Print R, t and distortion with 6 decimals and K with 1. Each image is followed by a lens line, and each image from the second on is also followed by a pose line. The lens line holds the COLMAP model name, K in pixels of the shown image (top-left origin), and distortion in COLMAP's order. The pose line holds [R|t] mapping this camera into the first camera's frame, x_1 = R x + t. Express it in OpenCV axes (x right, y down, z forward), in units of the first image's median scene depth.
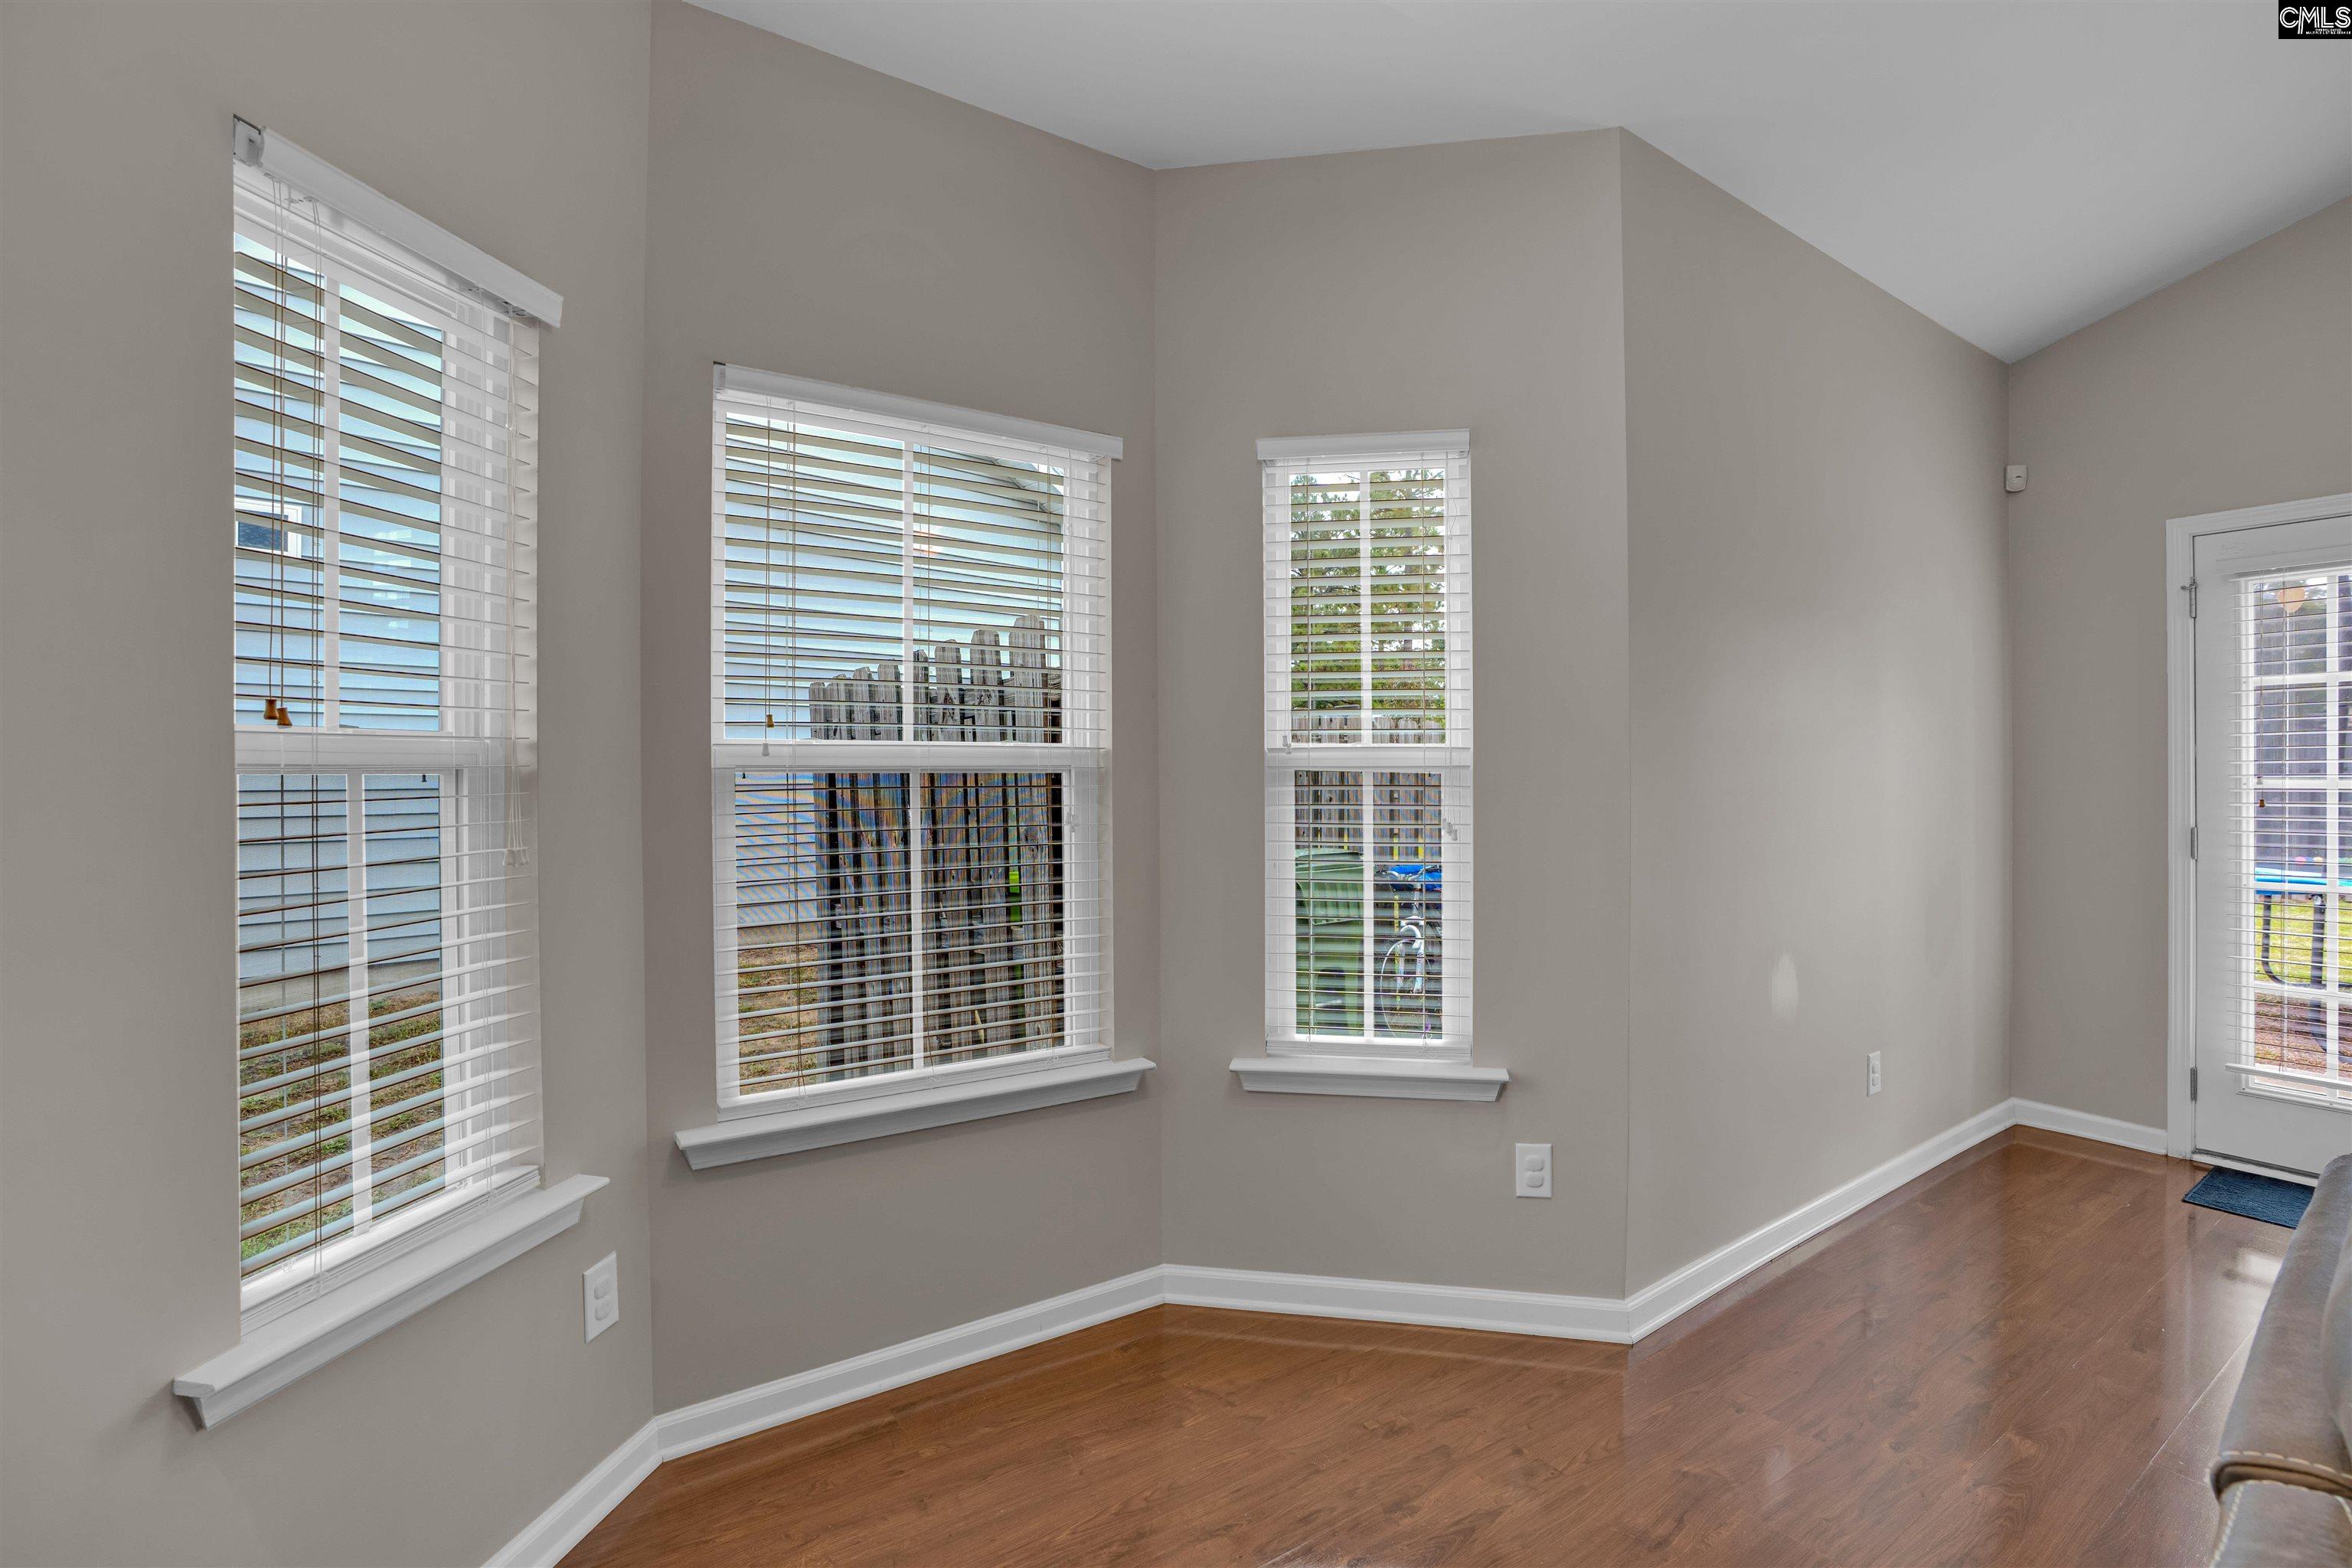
lens RADIAL K [[1079.0, 0, 1180.2], [0, 1079.0, 771.3], [0, 0, 1]] dist [-0.045909, 0.005833]
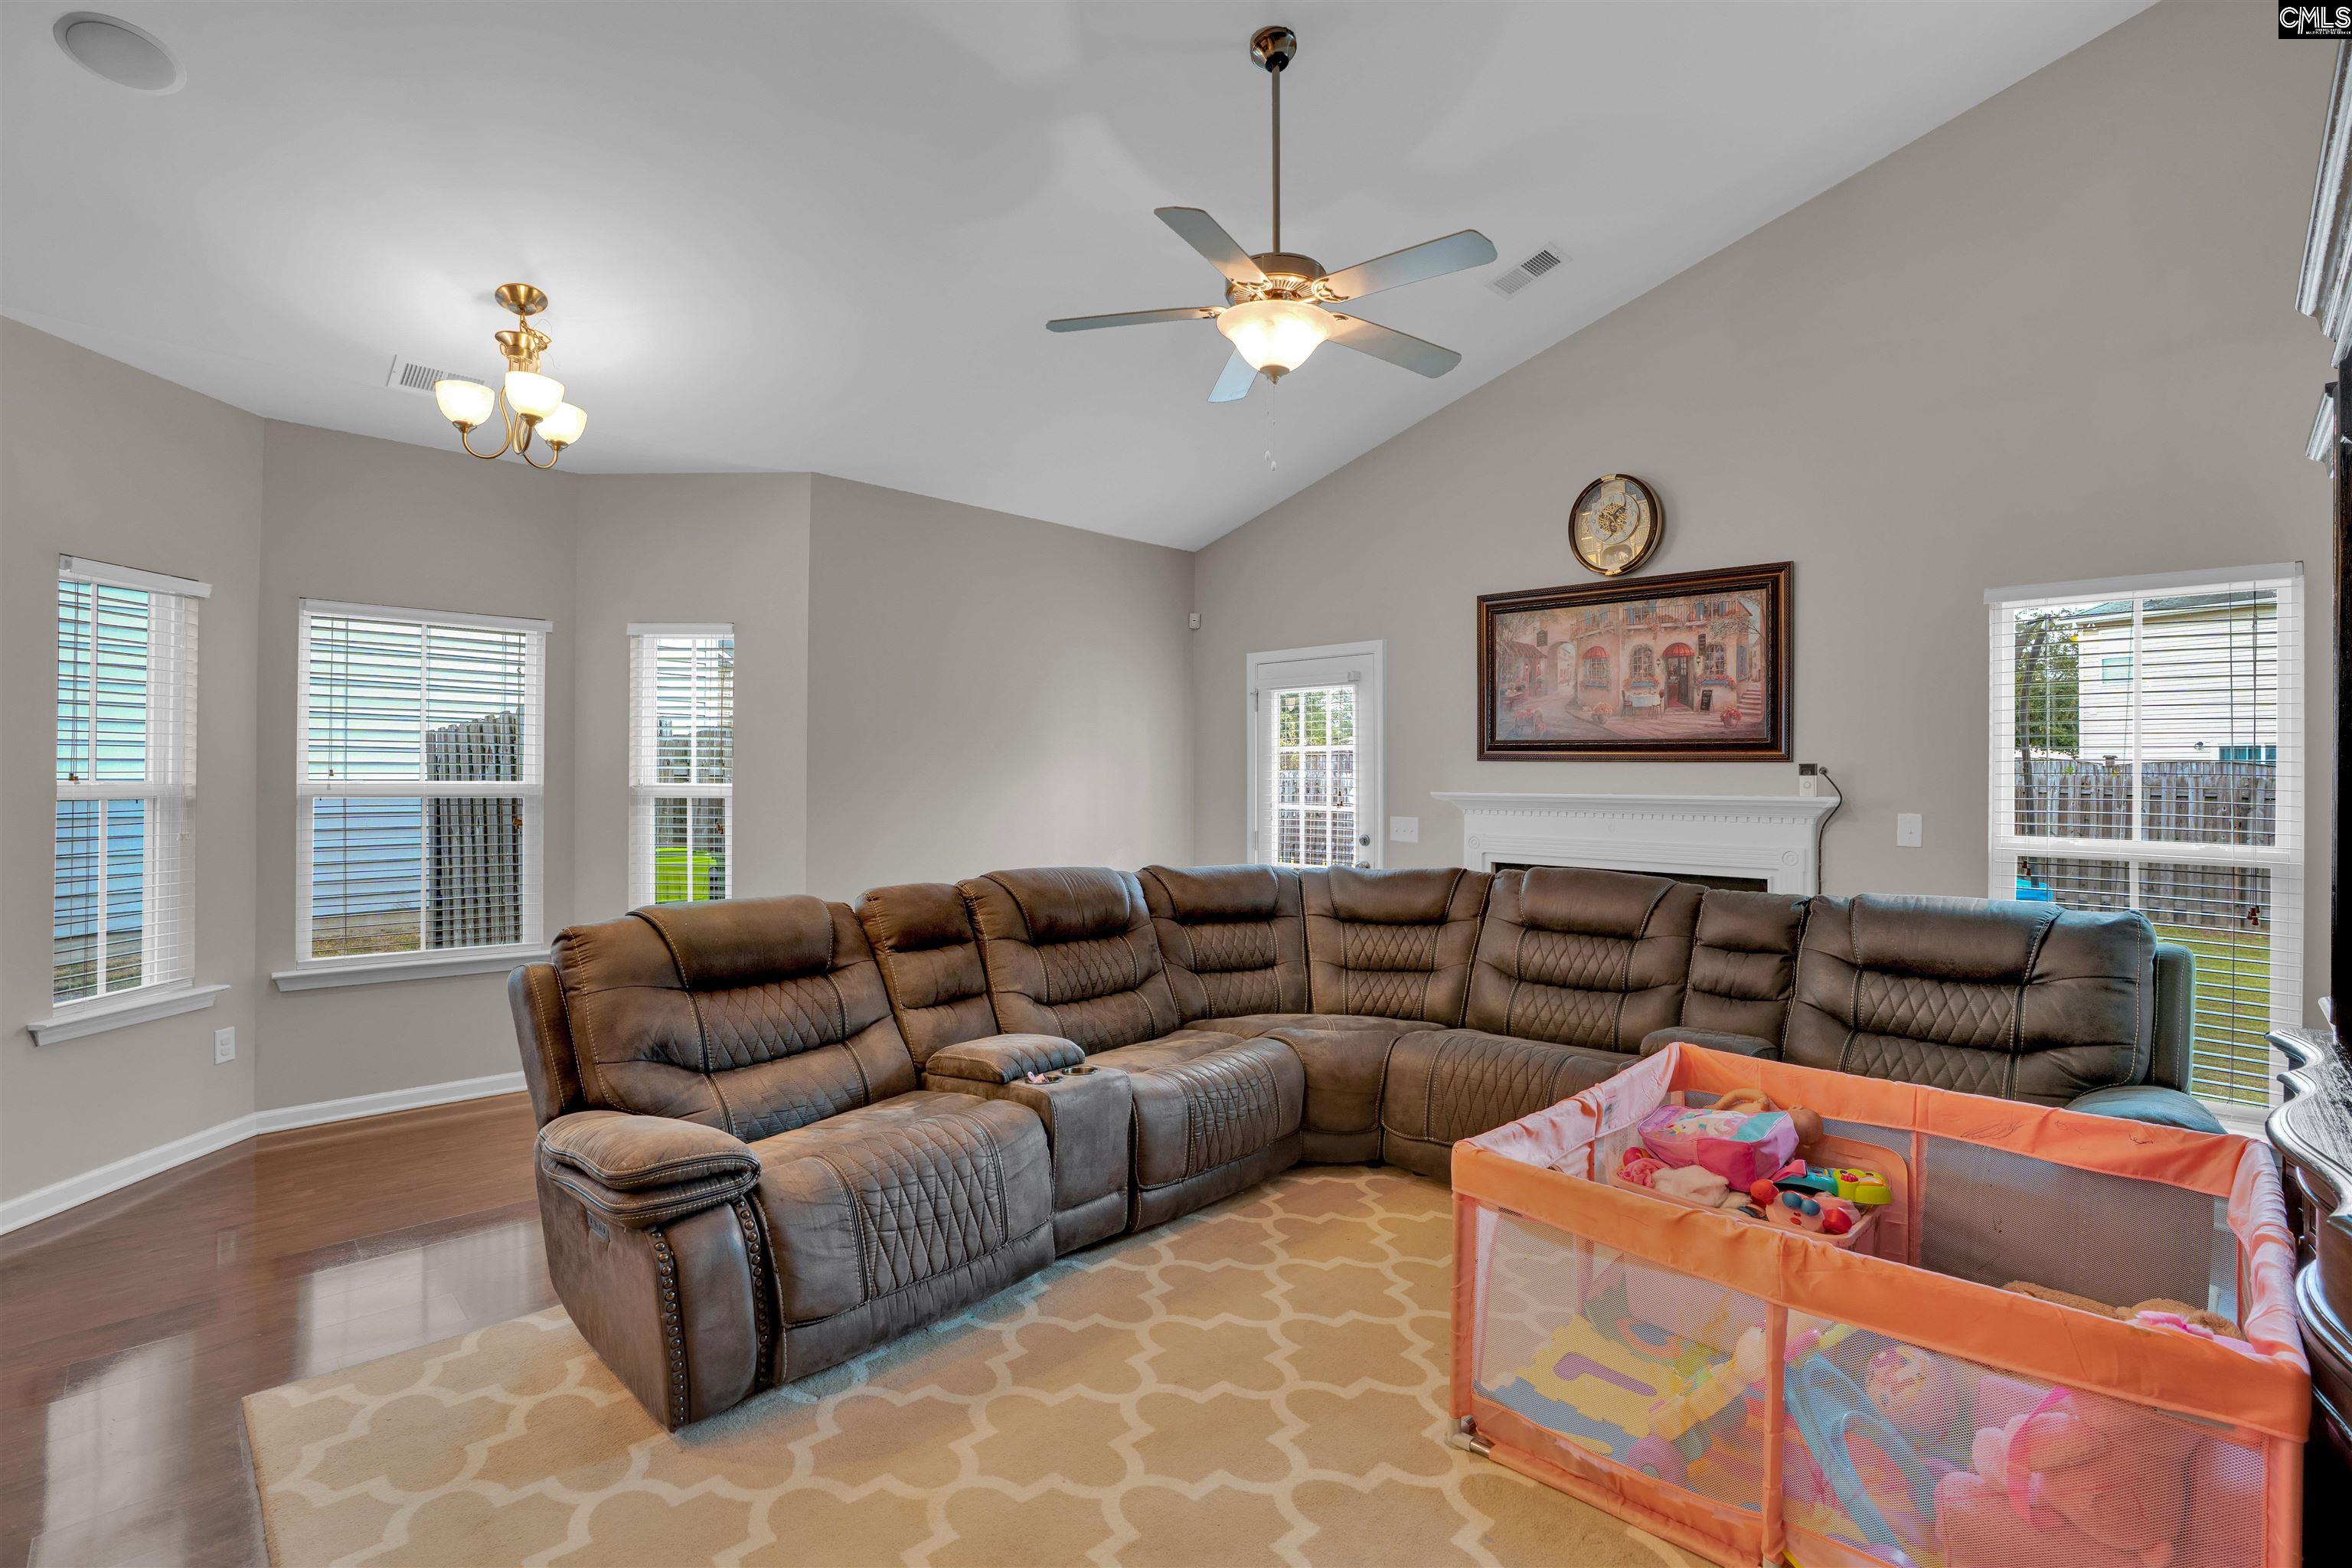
lens RADIAL K [[1079.0, 0, 1180.2], [0, 1079.0, 771.3], [0, 0, 1]] dist [-0.045909, 0.005833]
pose [[0.988999, 0.009654, 0.147605, 0.806207], [-0.008217, 0.999913, -0.010339, -0.037212], [-0.147692, 0.009013, 0.988992, -1.059453]]
